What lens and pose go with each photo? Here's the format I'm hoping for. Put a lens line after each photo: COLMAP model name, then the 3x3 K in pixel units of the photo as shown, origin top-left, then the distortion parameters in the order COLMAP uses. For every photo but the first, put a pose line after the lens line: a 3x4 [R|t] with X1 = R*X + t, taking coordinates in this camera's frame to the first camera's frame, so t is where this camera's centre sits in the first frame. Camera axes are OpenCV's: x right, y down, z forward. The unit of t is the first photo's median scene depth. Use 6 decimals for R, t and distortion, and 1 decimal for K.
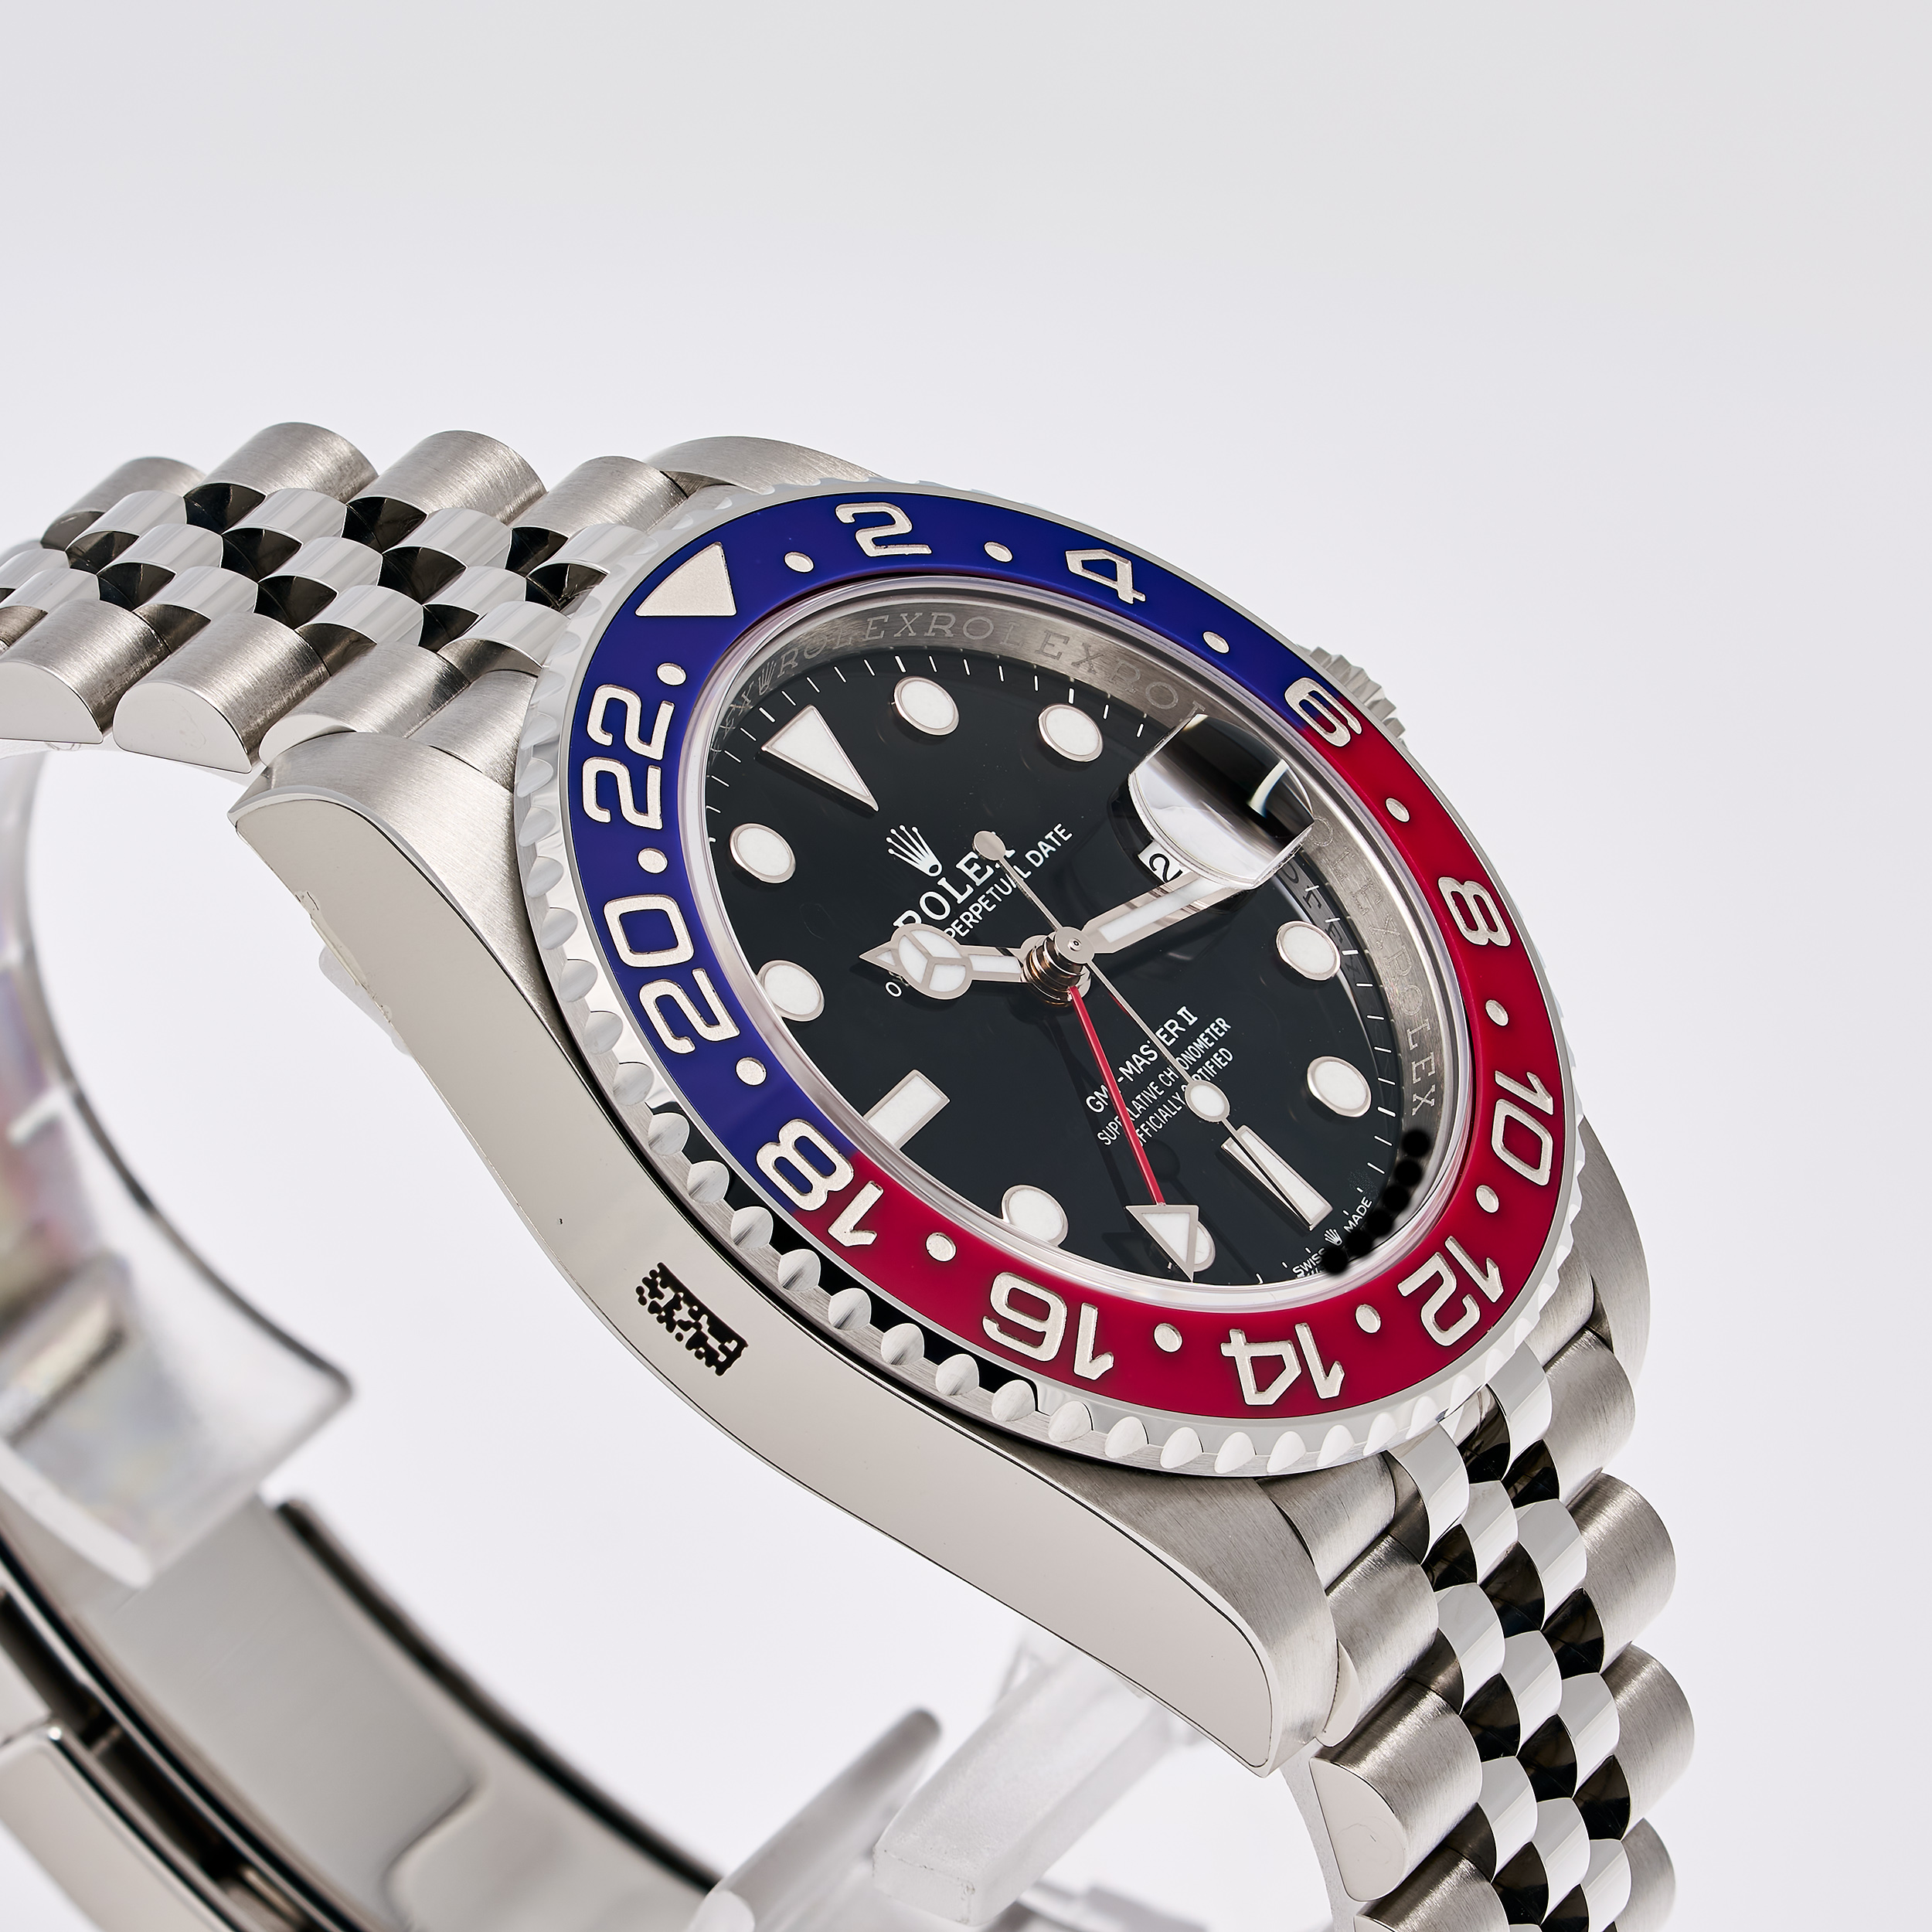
lens RADIAL K [[13767.8, 0, 966.0], [0, 13767.8, 966.0], [0, 0, 1]] dist [1.230415, 9.923097]
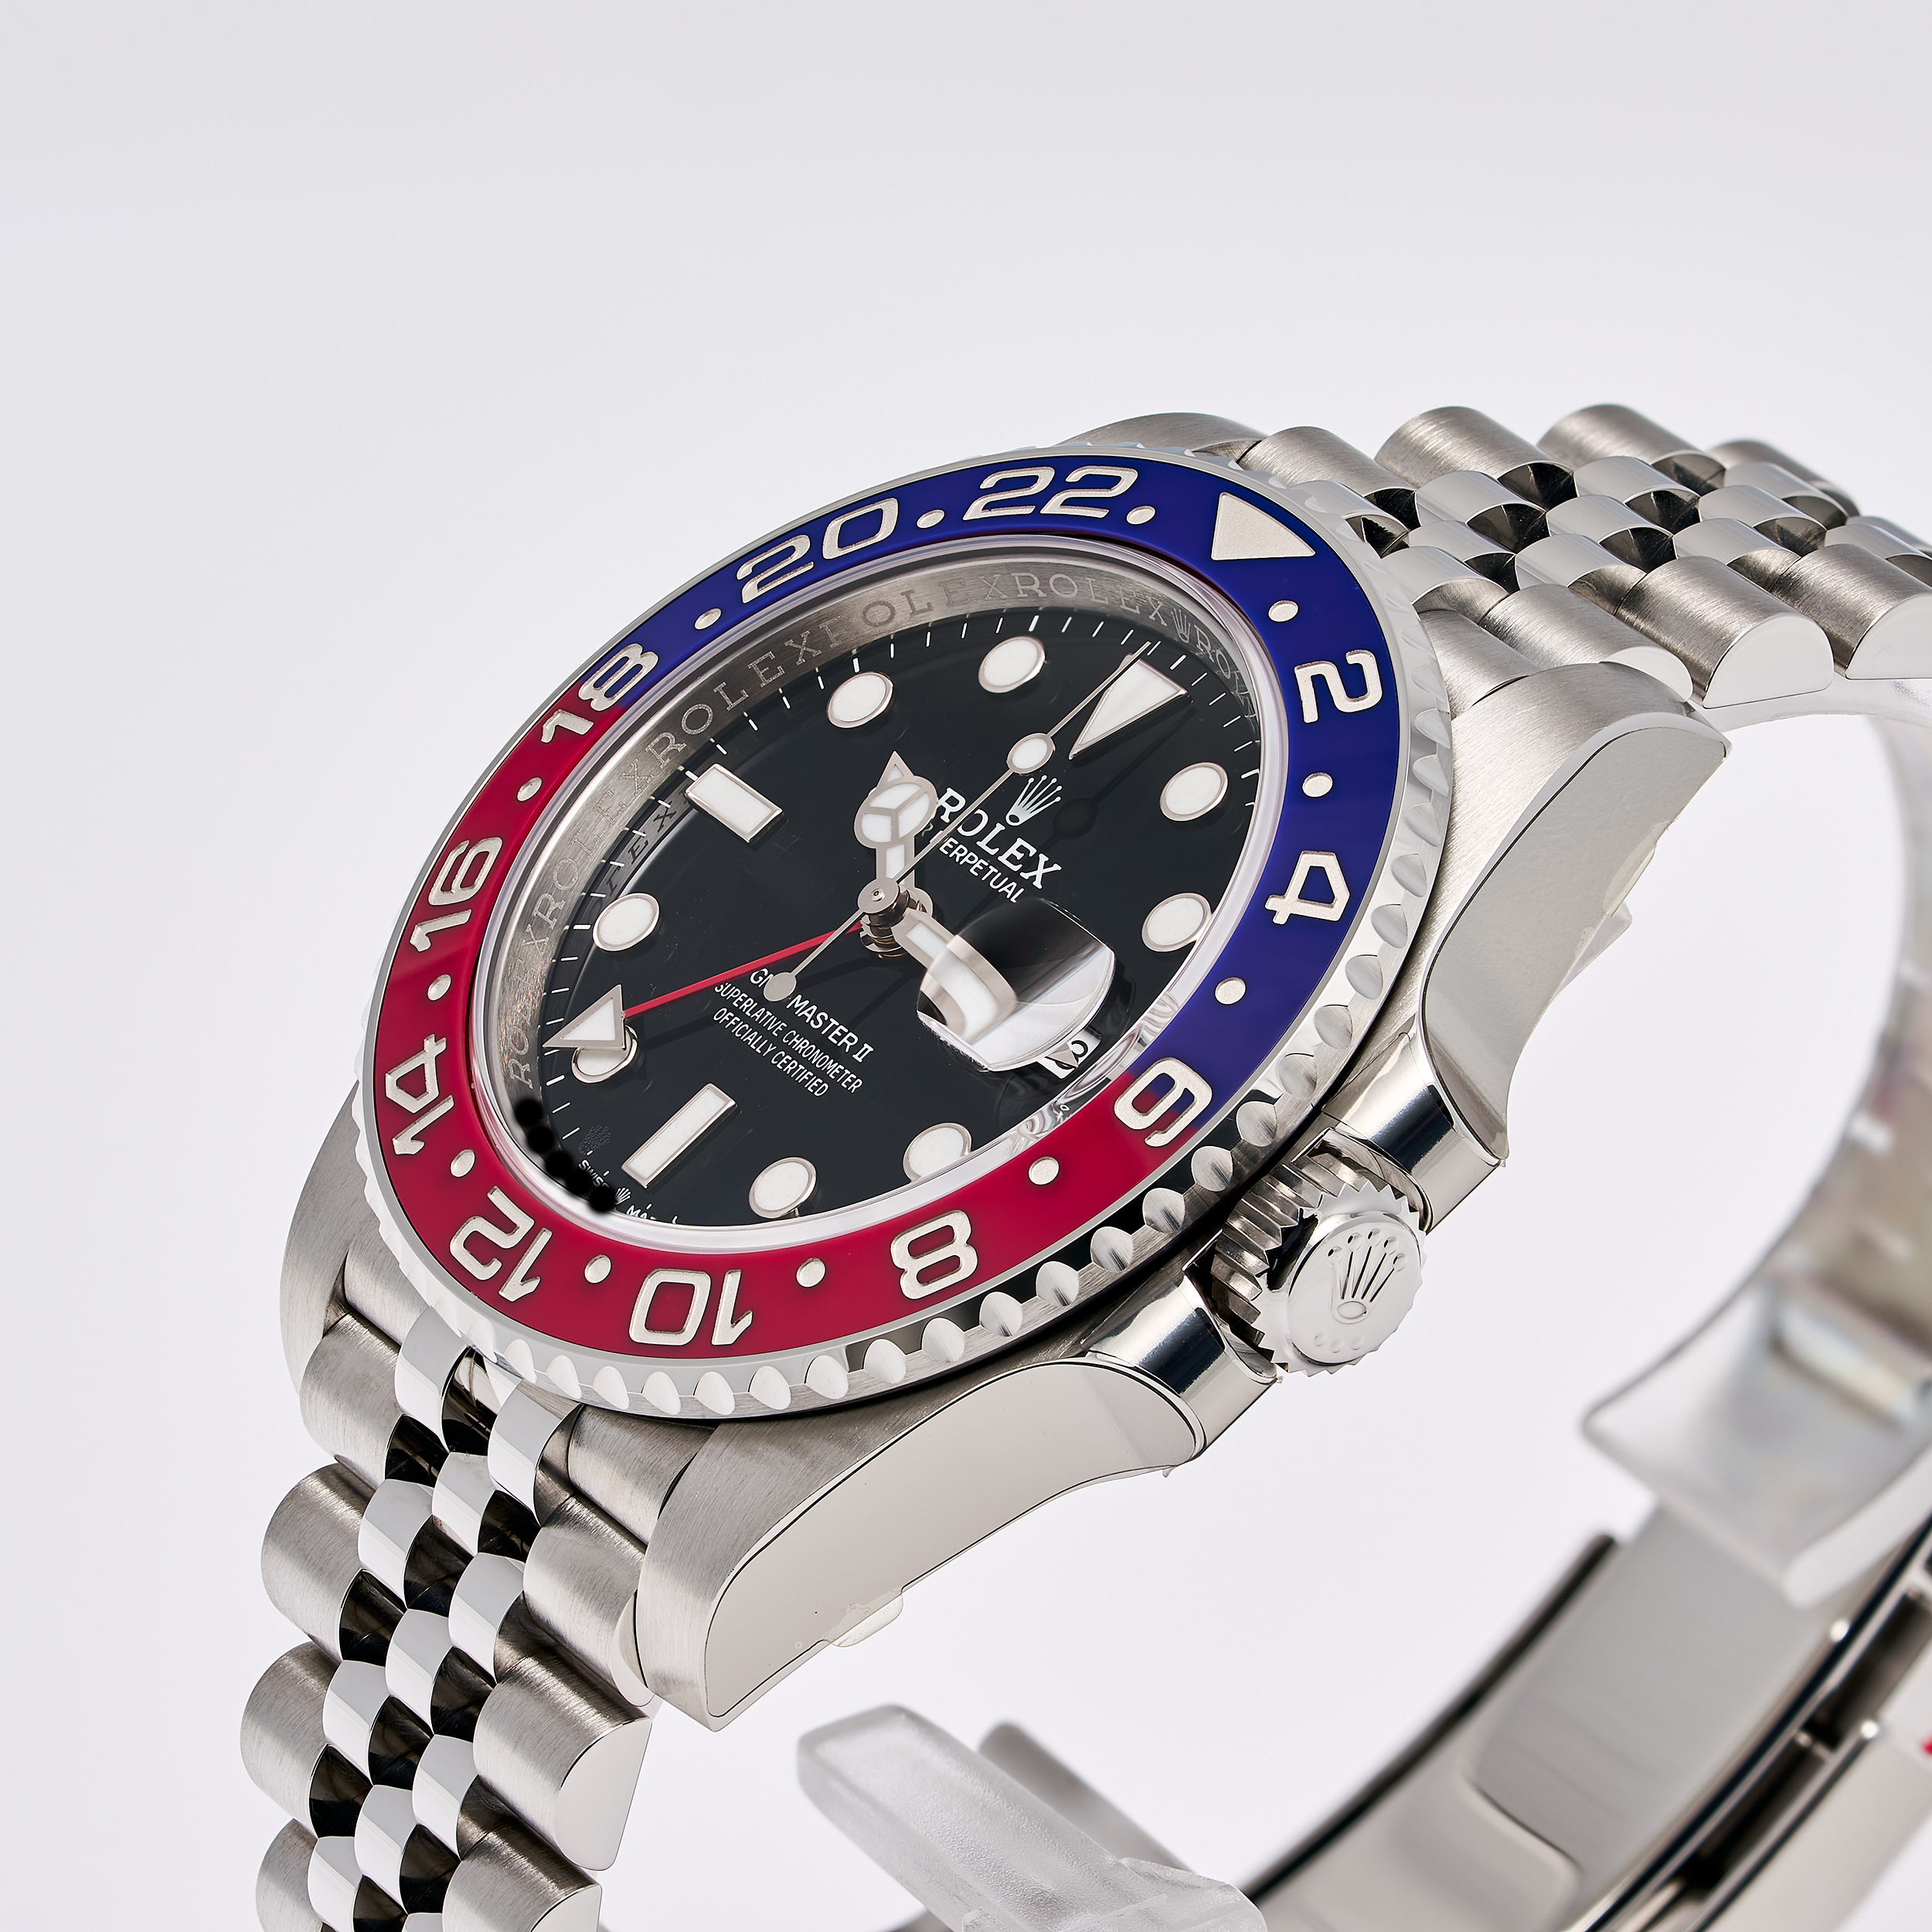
lens RADIAL K [[13767.8, 0, 966.0], [0, 13767.8, 966.0], [0, 0, 1]] dist [1.230415, 9.923097]
pose [[-0.448855, 0.416140, -0.790795, 0.787563], [-0.490775, 0.624741, 0.607321, -0.600789], [0.746773, 0.660701, -0.076187, 1.082168]]
